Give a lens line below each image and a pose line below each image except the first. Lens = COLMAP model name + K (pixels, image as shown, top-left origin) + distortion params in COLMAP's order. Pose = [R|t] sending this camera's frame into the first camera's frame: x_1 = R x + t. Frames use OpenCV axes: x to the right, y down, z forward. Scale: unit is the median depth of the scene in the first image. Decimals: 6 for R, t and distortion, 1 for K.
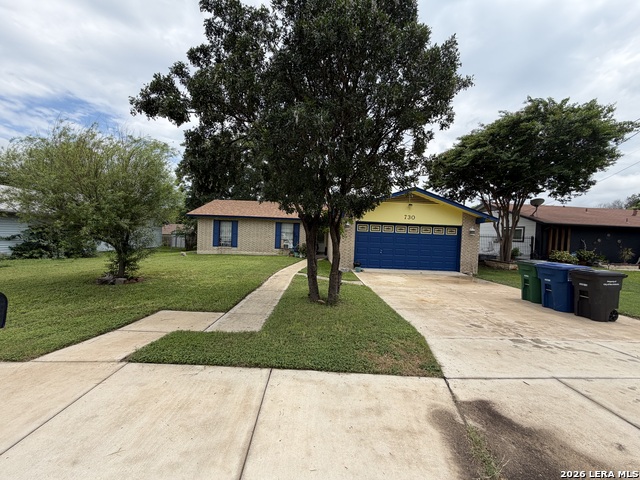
lens RADIAL K [[252.1, 0, 320.0], [0, 252.1, 240.0], [0, 0, 1]] dist [0.000509, 0.000099]
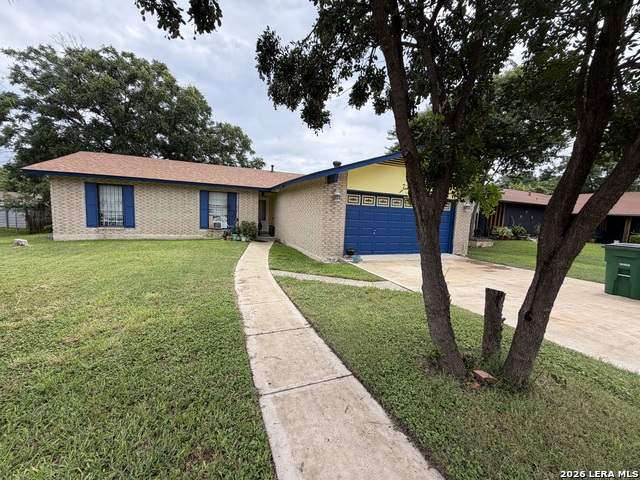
lens RADIAL K [[252.1, 0, 320.0], [0, 252.1, 240.0], [0, 0, 1]] dist [0.000509, 0.000099]
pose [[0.934863, -0.032929, 0.353479, -0.117892], [-0.000540, 0.995556, 0.094169, -0.000705], [-0.355009, -0.088226, 0.930690, 0.238668]]
